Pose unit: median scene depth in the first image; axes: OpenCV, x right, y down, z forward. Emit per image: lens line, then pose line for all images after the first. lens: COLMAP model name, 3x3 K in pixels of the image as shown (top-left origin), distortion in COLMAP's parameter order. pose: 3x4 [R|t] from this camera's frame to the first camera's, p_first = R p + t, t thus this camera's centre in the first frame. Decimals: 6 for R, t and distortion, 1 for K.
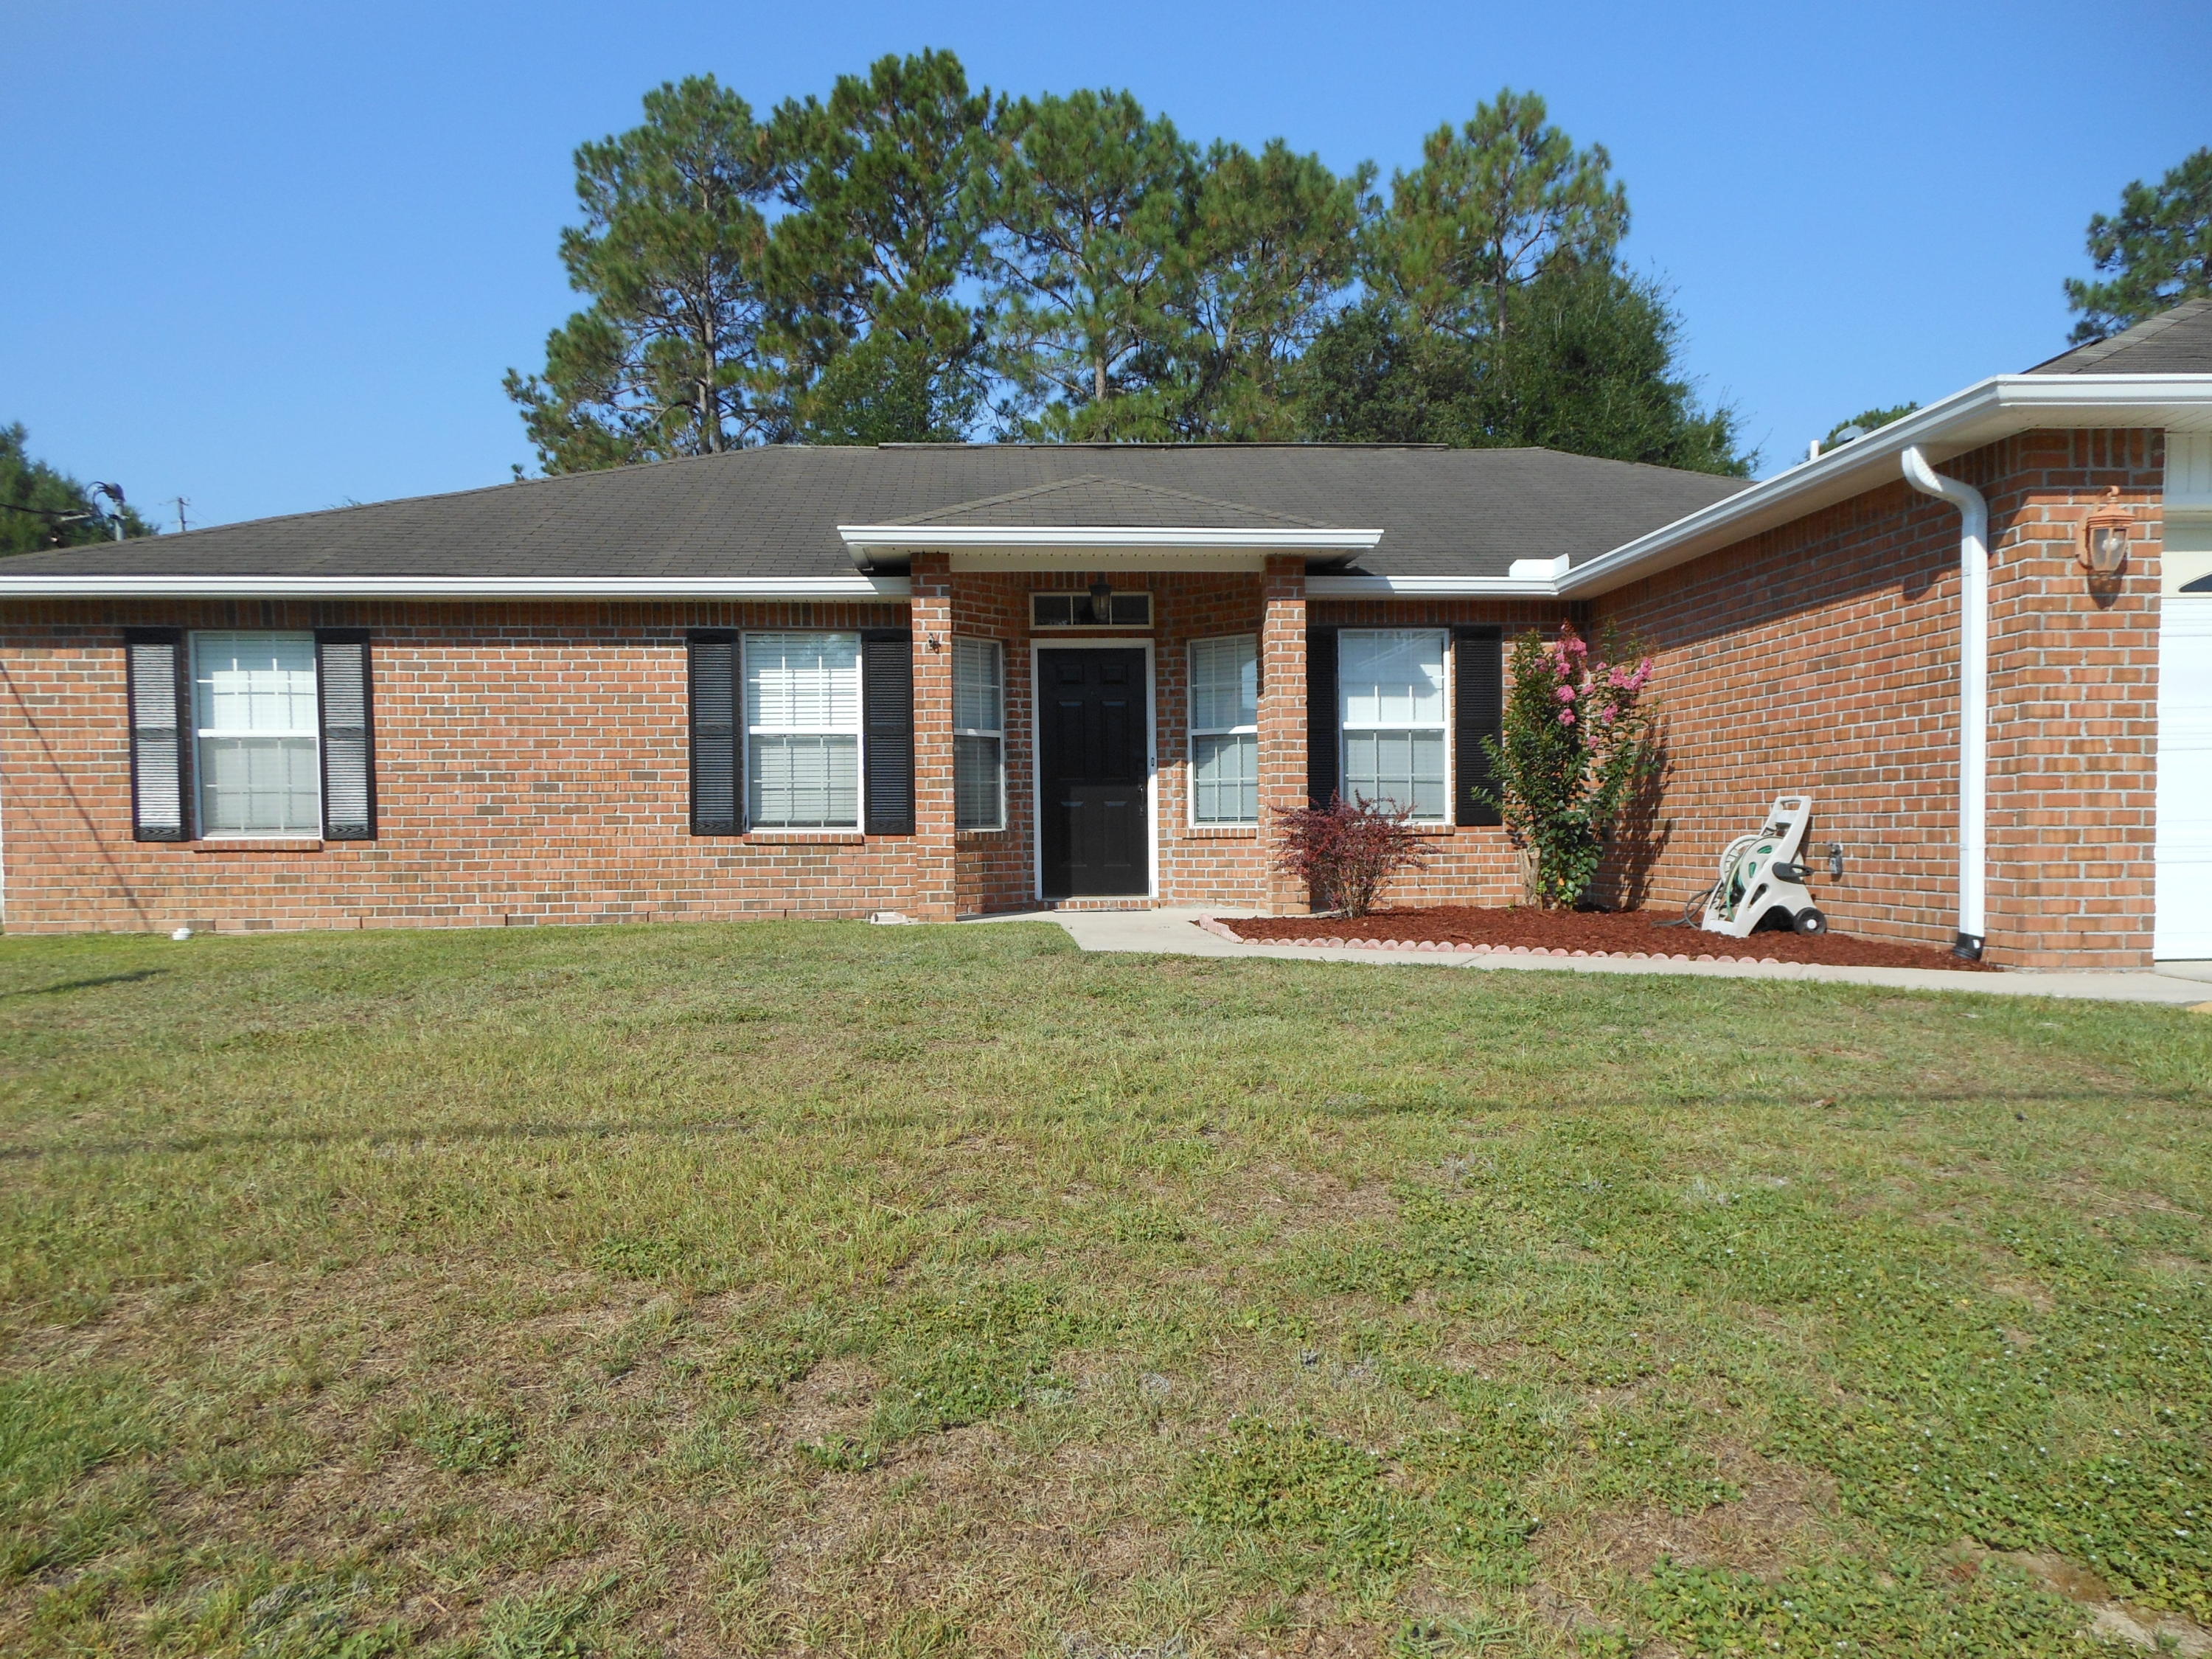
lens RADIAL K [[1604.6, 0, 1113.8], [0, 1604.6, 915.7], [0, 0, 1]] dist [0.018149, 0.007023]
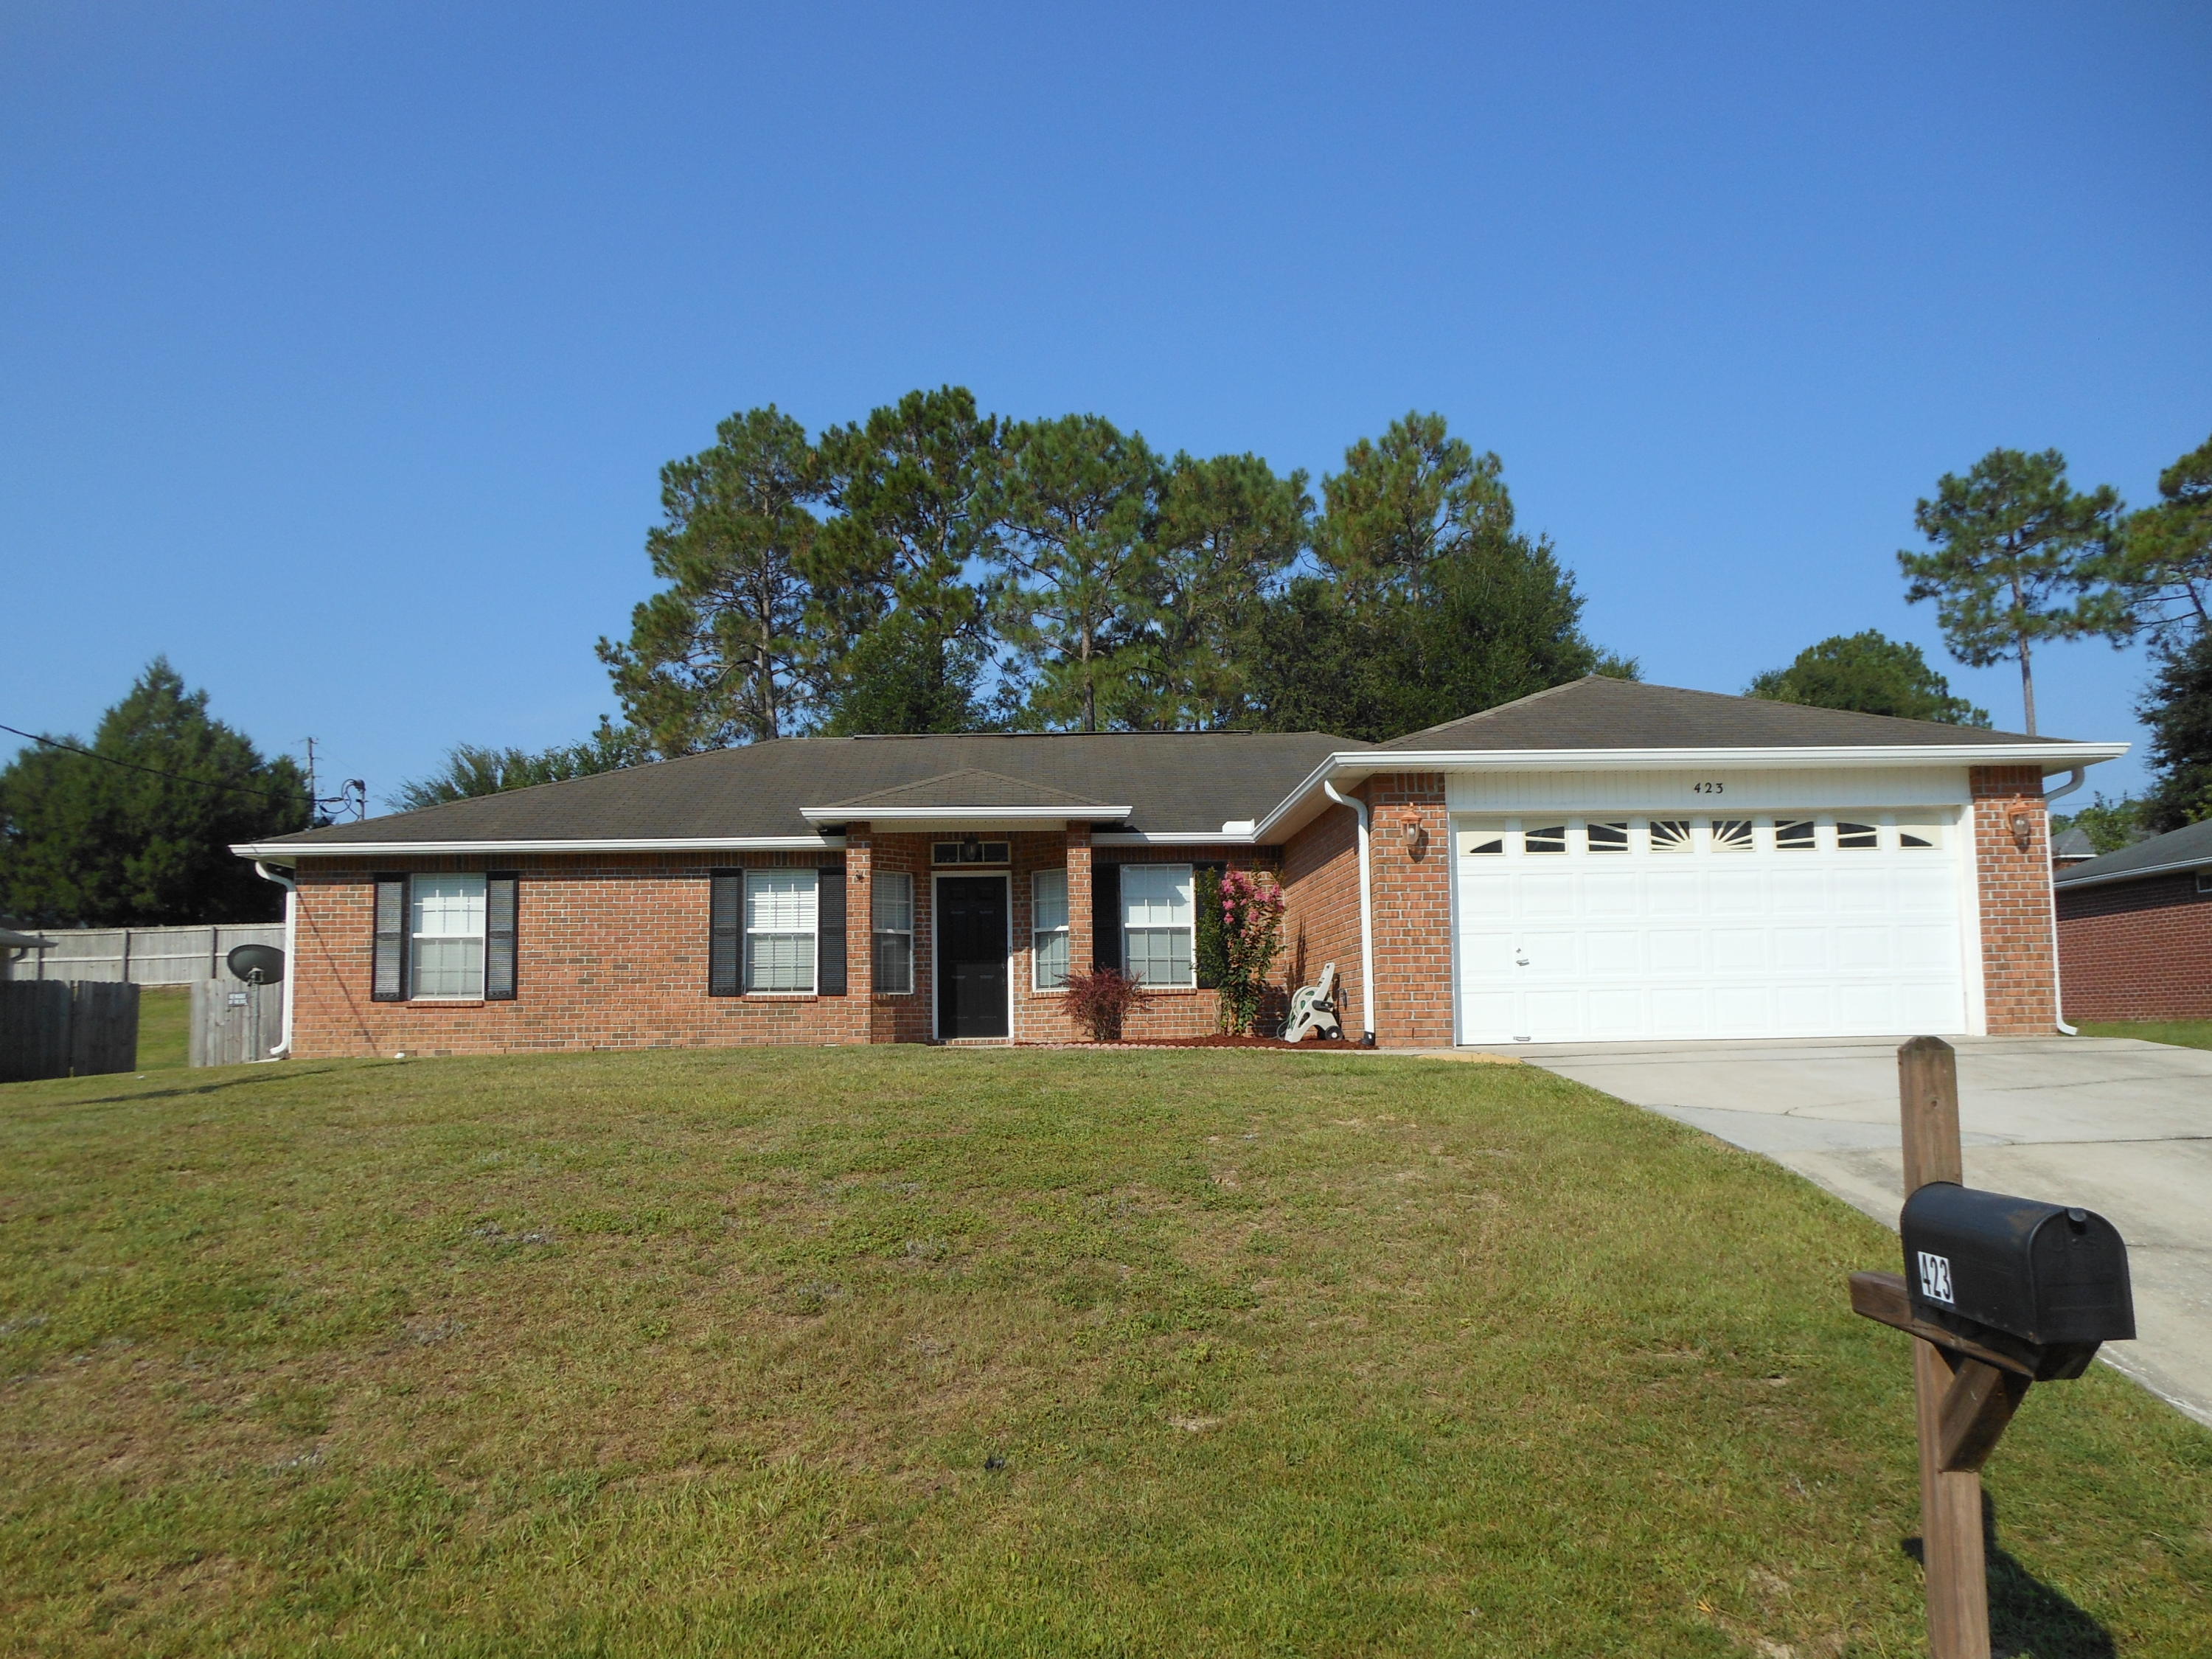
lens RADIAL K [[1604.6, 0, 1110.3], [0, 1604.6, 918.1], [0, 0, 1]] dist [0.018149, 0.007023]
pose [[0.999161, -0.007449, -0.040281, 0.182165], [0.002359, 0.992159, -0.124957, 0.066838], [0.040896, 0.124757, 0.991344, -0.524788]]
